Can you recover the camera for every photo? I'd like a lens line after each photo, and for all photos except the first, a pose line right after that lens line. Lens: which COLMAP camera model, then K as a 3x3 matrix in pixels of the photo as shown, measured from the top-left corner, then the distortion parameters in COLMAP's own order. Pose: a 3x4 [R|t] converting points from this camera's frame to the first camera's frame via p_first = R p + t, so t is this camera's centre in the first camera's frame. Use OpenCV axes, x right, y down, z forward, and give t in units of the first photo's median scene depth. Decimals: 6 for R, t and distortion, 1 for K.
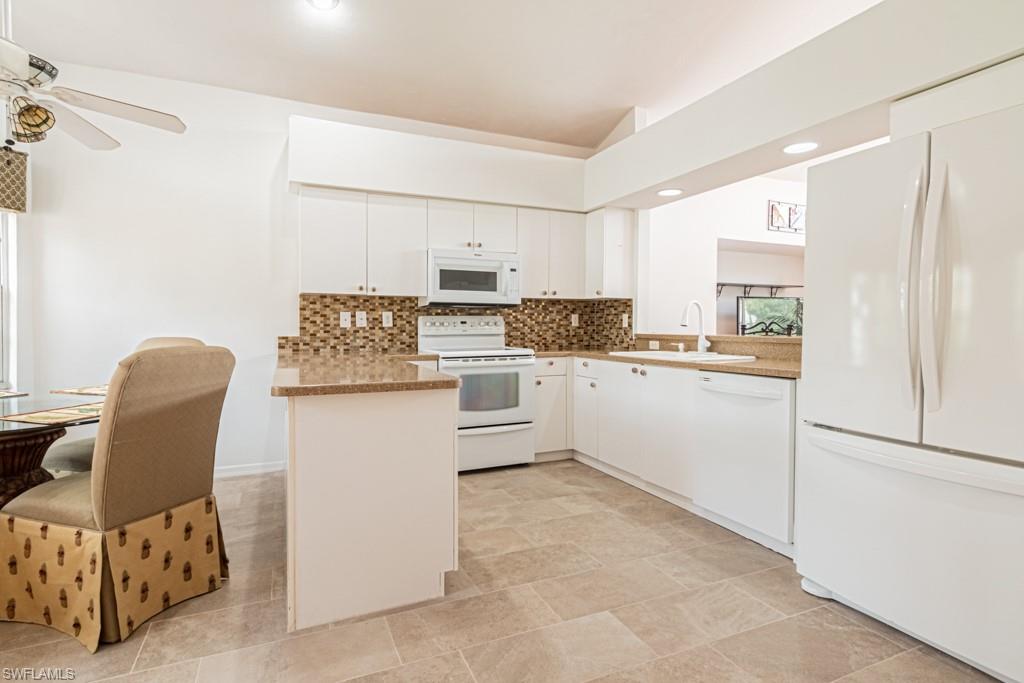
lens RADIAL K [[499.5, 0, 508.7], [0, 499.5, 326.2], [0, 0, 1]] dist [-0.000490, -0.000462]
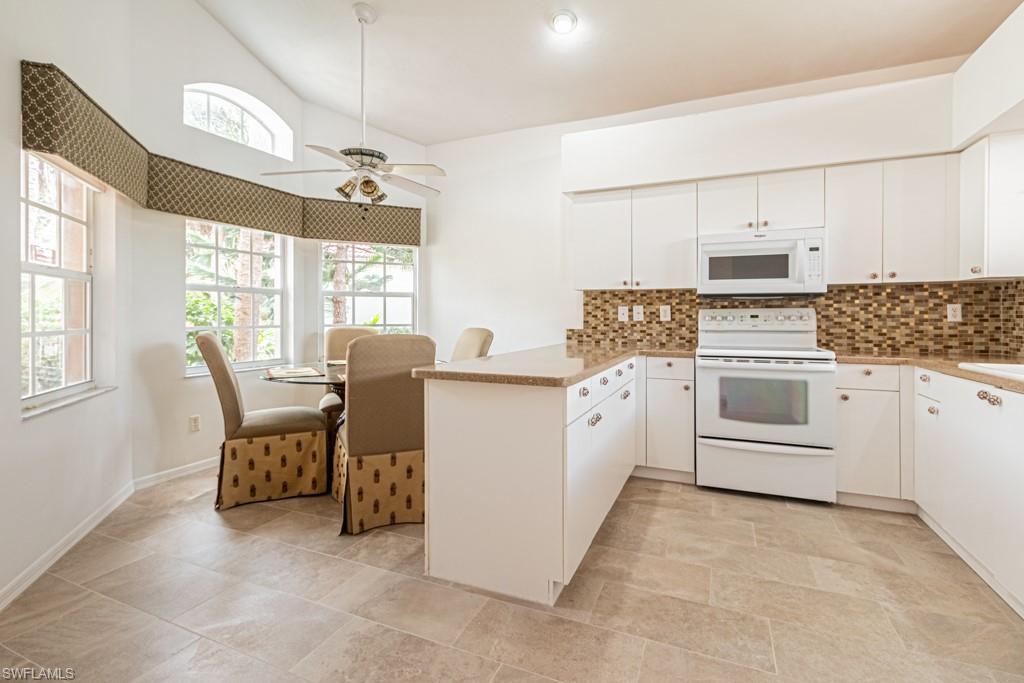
lens RADIAL K [[474.6, 0, 543.3], [0, 474.6, 313.2], [0, 0, 1]] dist [-0.001075, -0.000046]
pose [[0.685447, -0.006302, -0.728095, 0.275054], [-0.004091, 0.999913, -0.012506, -0.001397], [0.728111, 0.011551, 0.685362, 0.195384]]
